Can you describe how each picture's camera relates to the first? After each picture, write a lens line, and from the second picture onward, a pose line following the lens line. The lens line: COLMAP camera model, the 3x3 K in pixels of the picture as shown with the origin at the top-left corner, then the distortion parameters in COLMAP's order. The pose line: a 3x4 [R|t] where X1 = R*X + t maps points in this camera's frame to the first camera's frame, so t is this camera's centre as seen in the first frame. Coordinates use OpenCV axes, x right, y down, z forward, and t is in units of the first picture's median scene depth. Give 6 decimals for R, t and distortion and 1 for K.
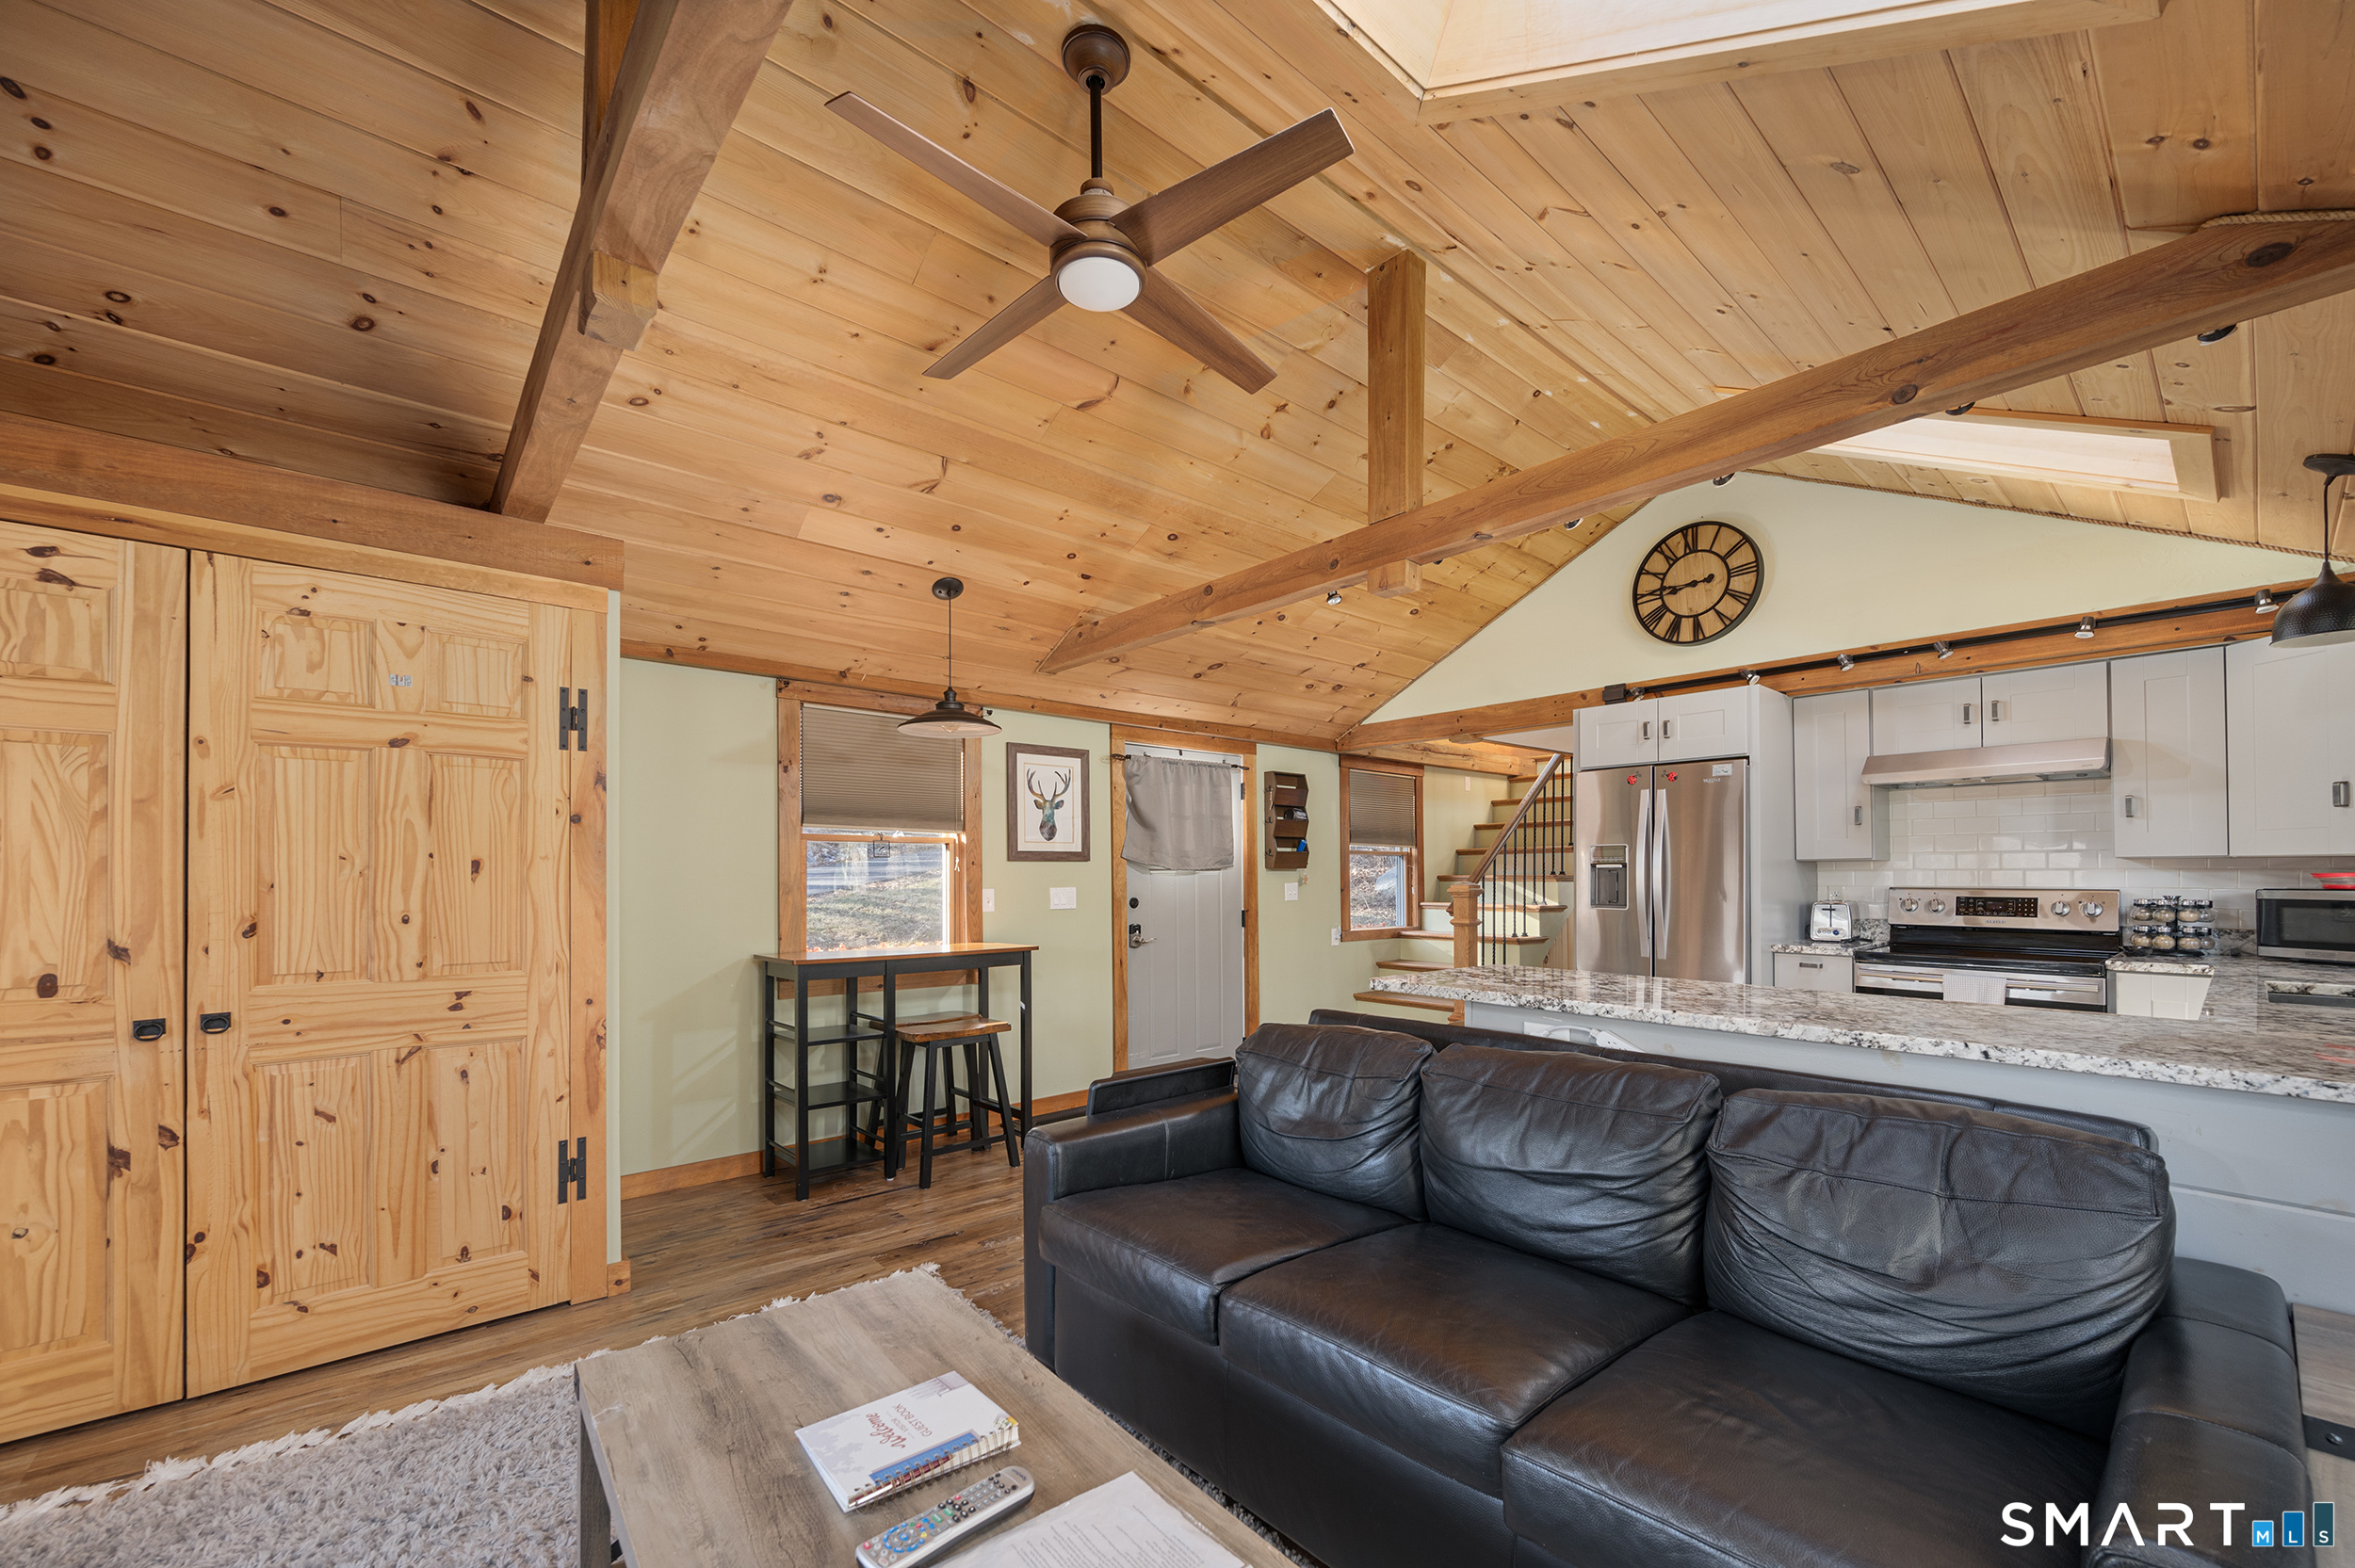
lens RADIAL K [[946.5, 0, 1201.3], [0, 946.5, 856.6], [0, 0, 1]] dist [-0.003998, -0.000677]
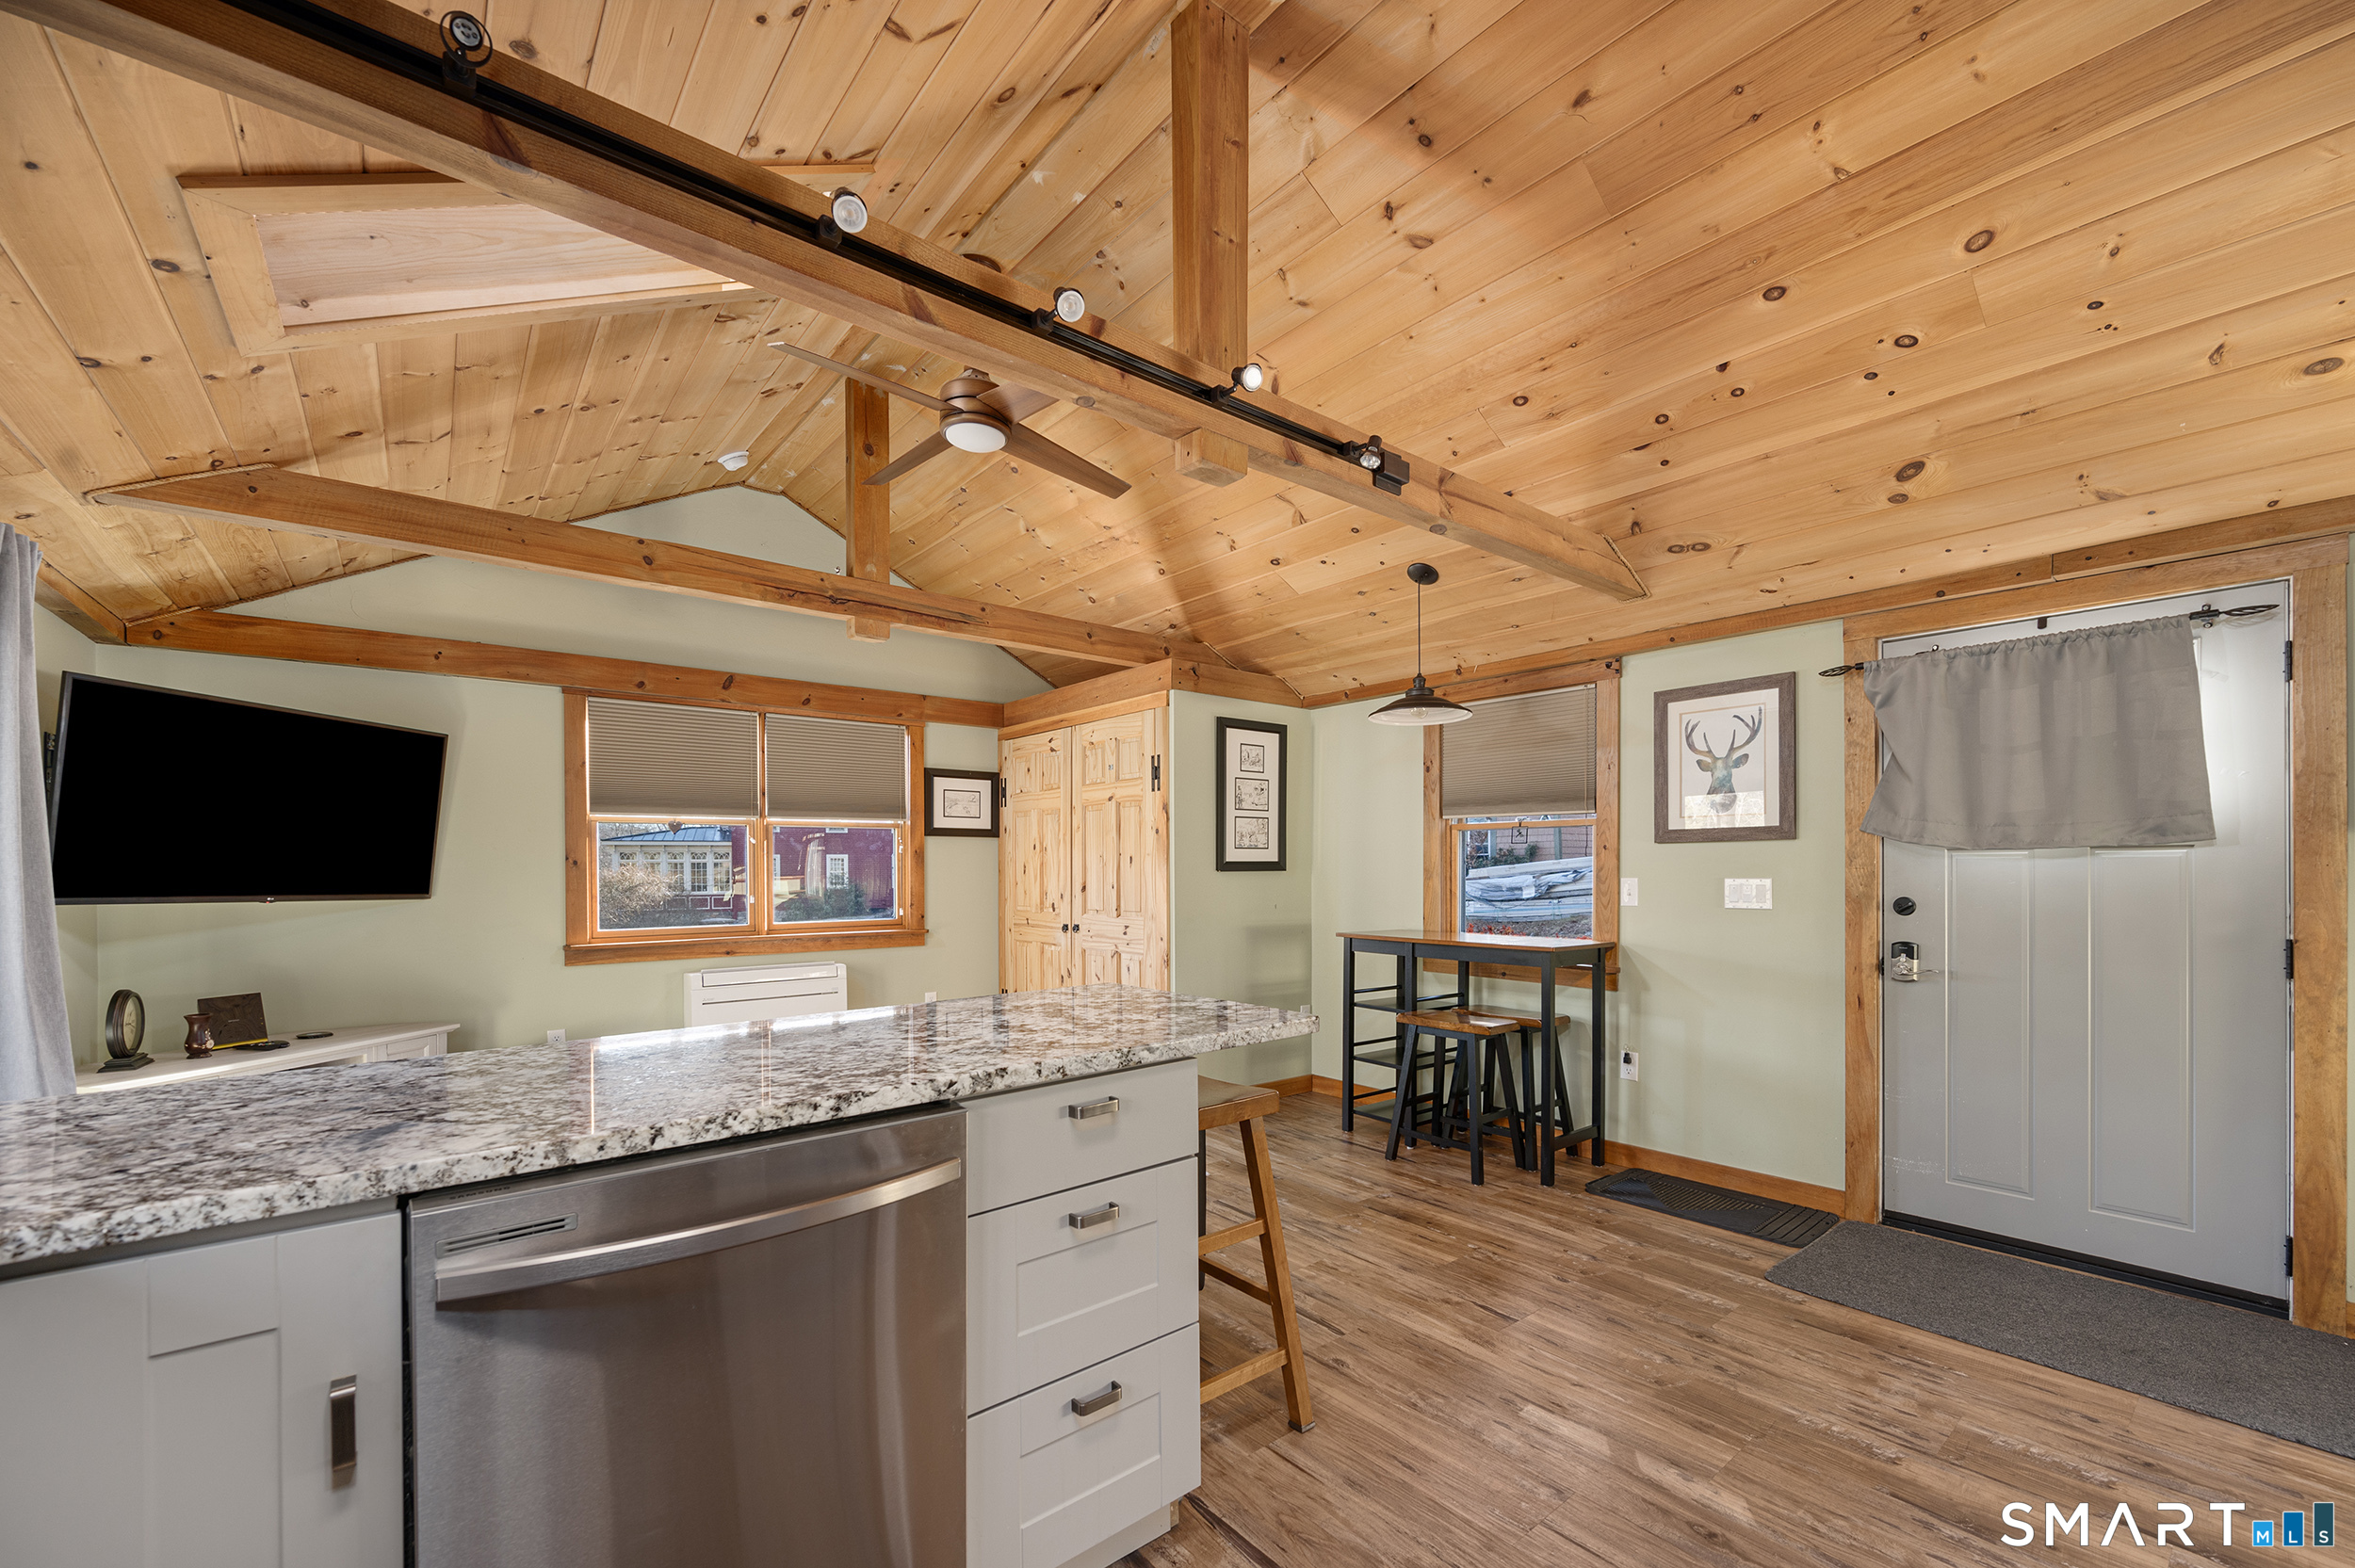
lens RADIAL K [[946.5, 0, 1203.9], [0, 946.5, 873.3], [0, 0, 1]] dist [-0.003998, -0.000677]
pose [[-0.028446, 0.006780, -0.999572, 0.599913], [0.023680, 0.999701, 0.006107, 0.015999], [0.999315, -0.023496, -0.028598, 0.650307]]
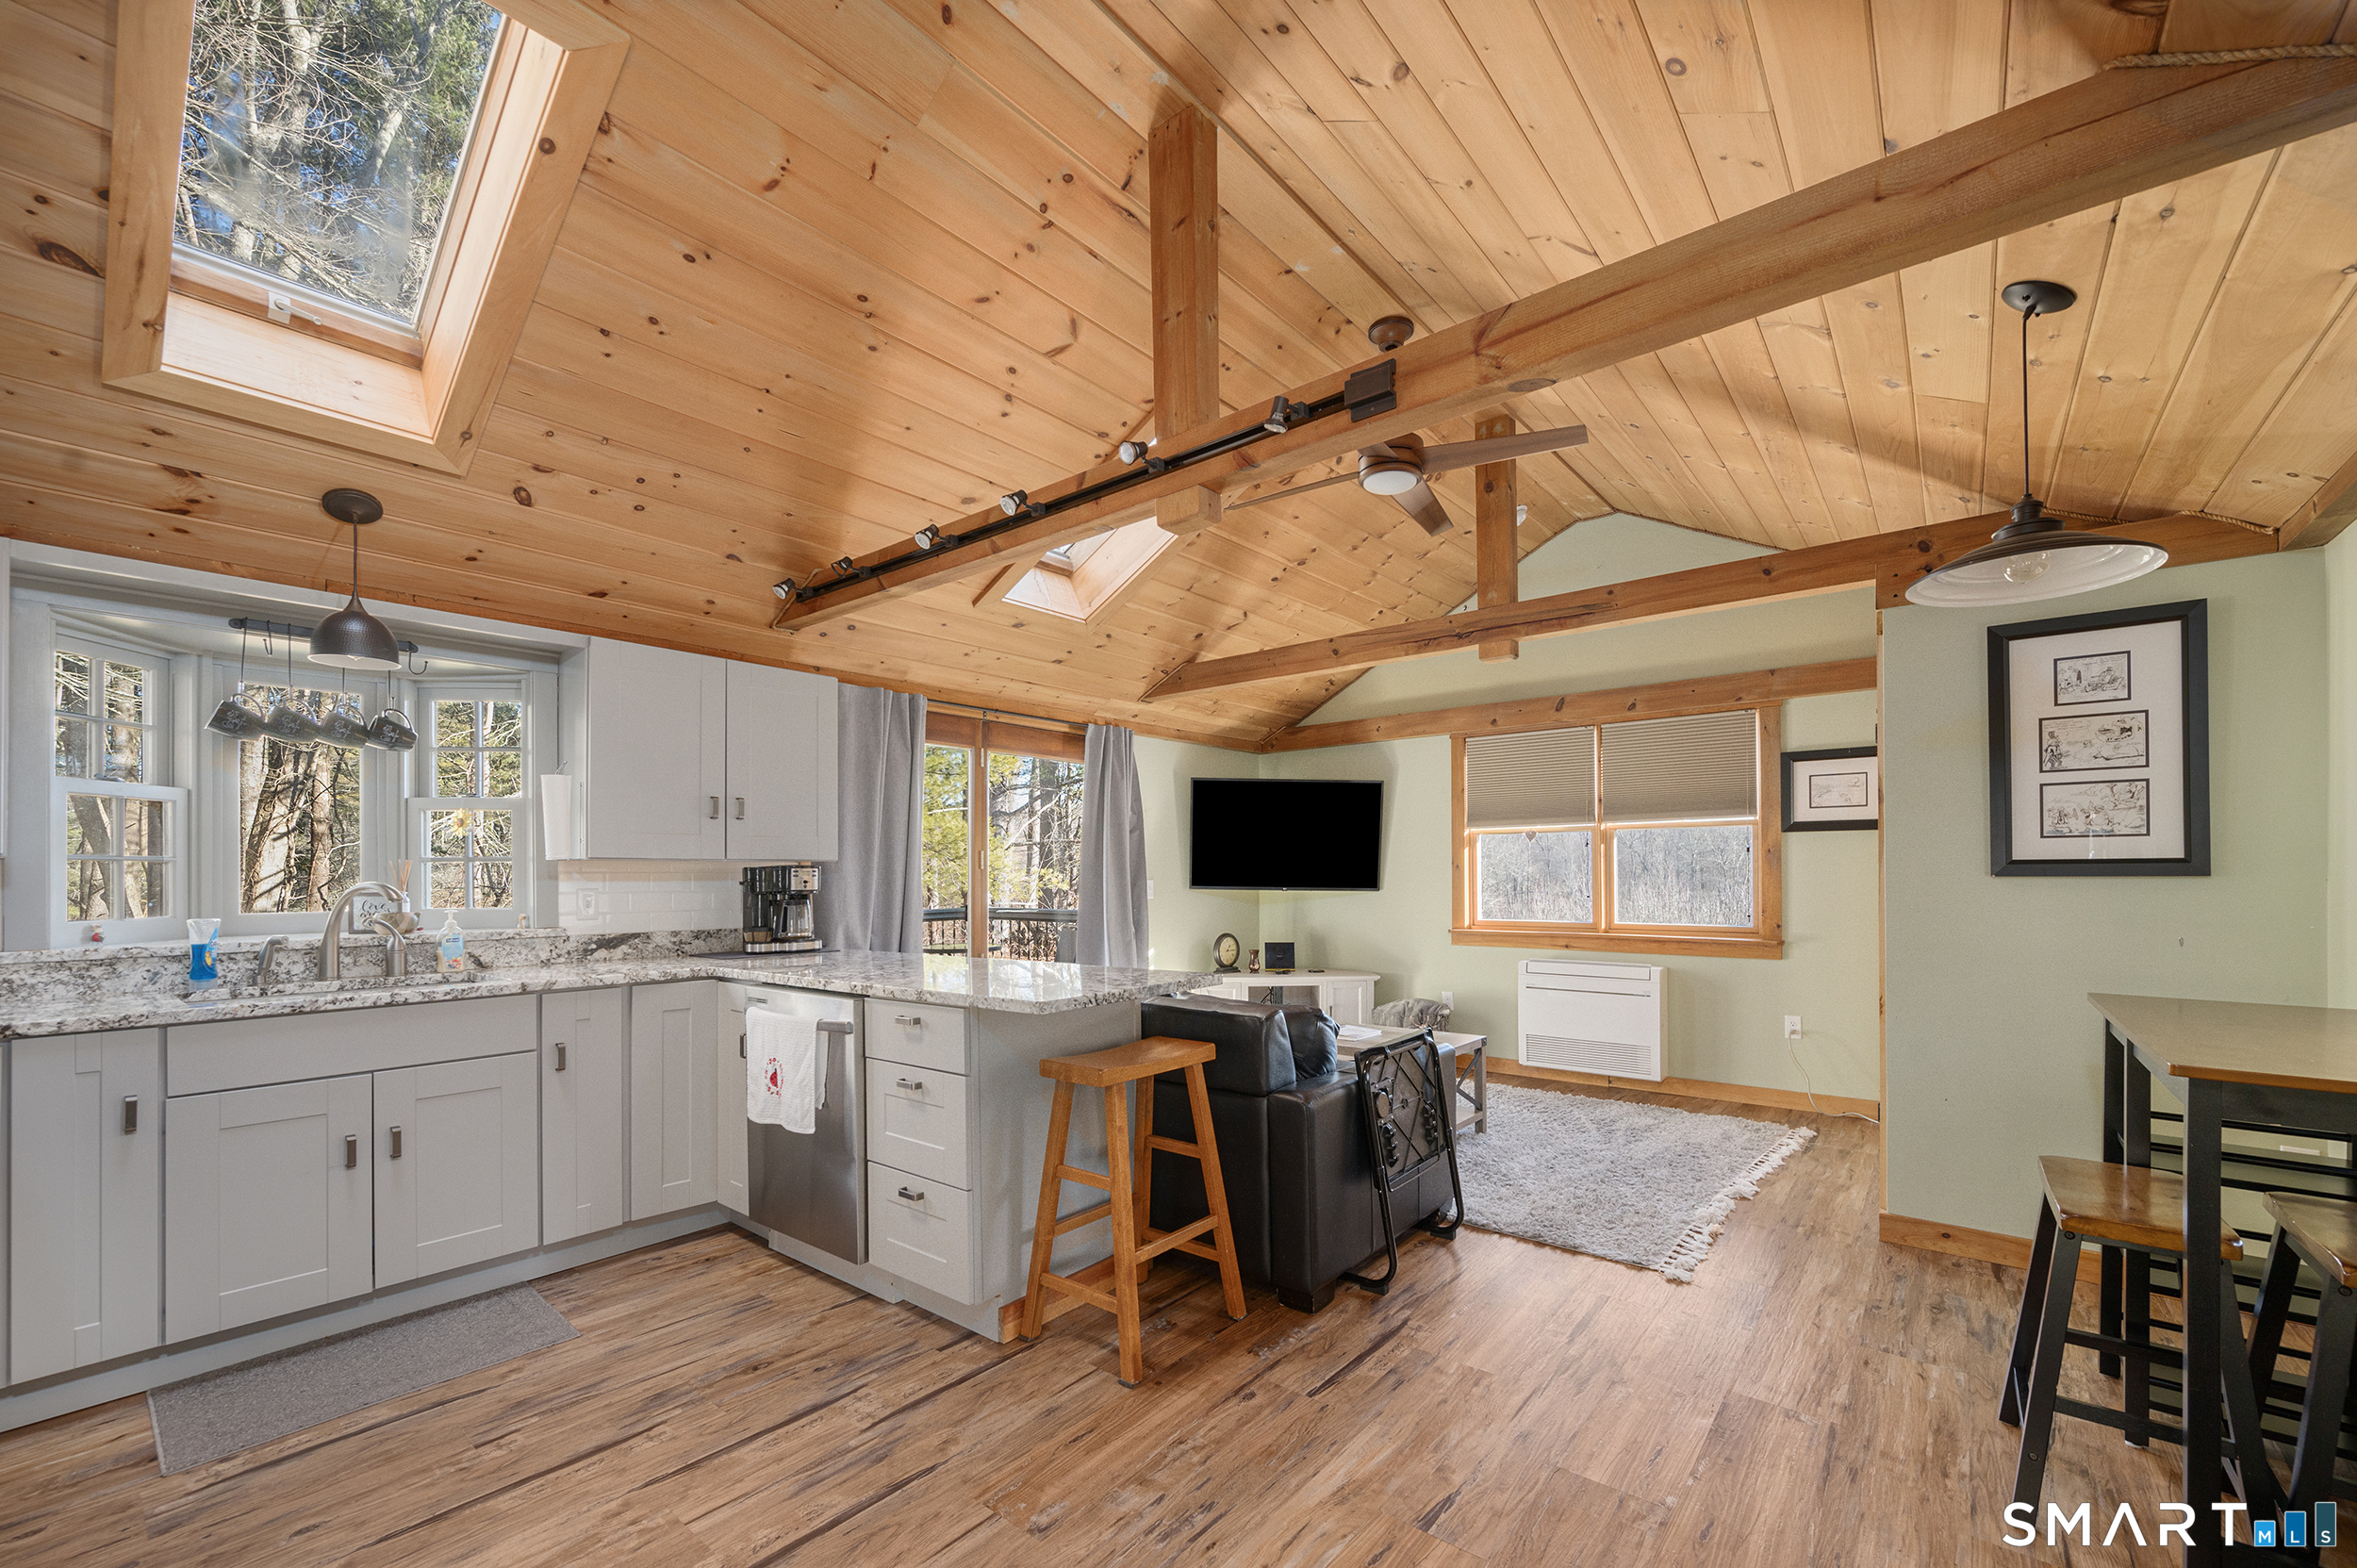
lens RADIAL K [[944.6, 0, 1207.6], [0, 944.6, 868.7], [0, 0, 1]] dist [-0.006151, 0.000111]
pose [[-0.985212, 0.007913, -0.171156, 0.211045], [0.011945, 0.999675, -0.022541, 0.023263], [0.170922, -0.024252, -0.984986, 1.157215]]
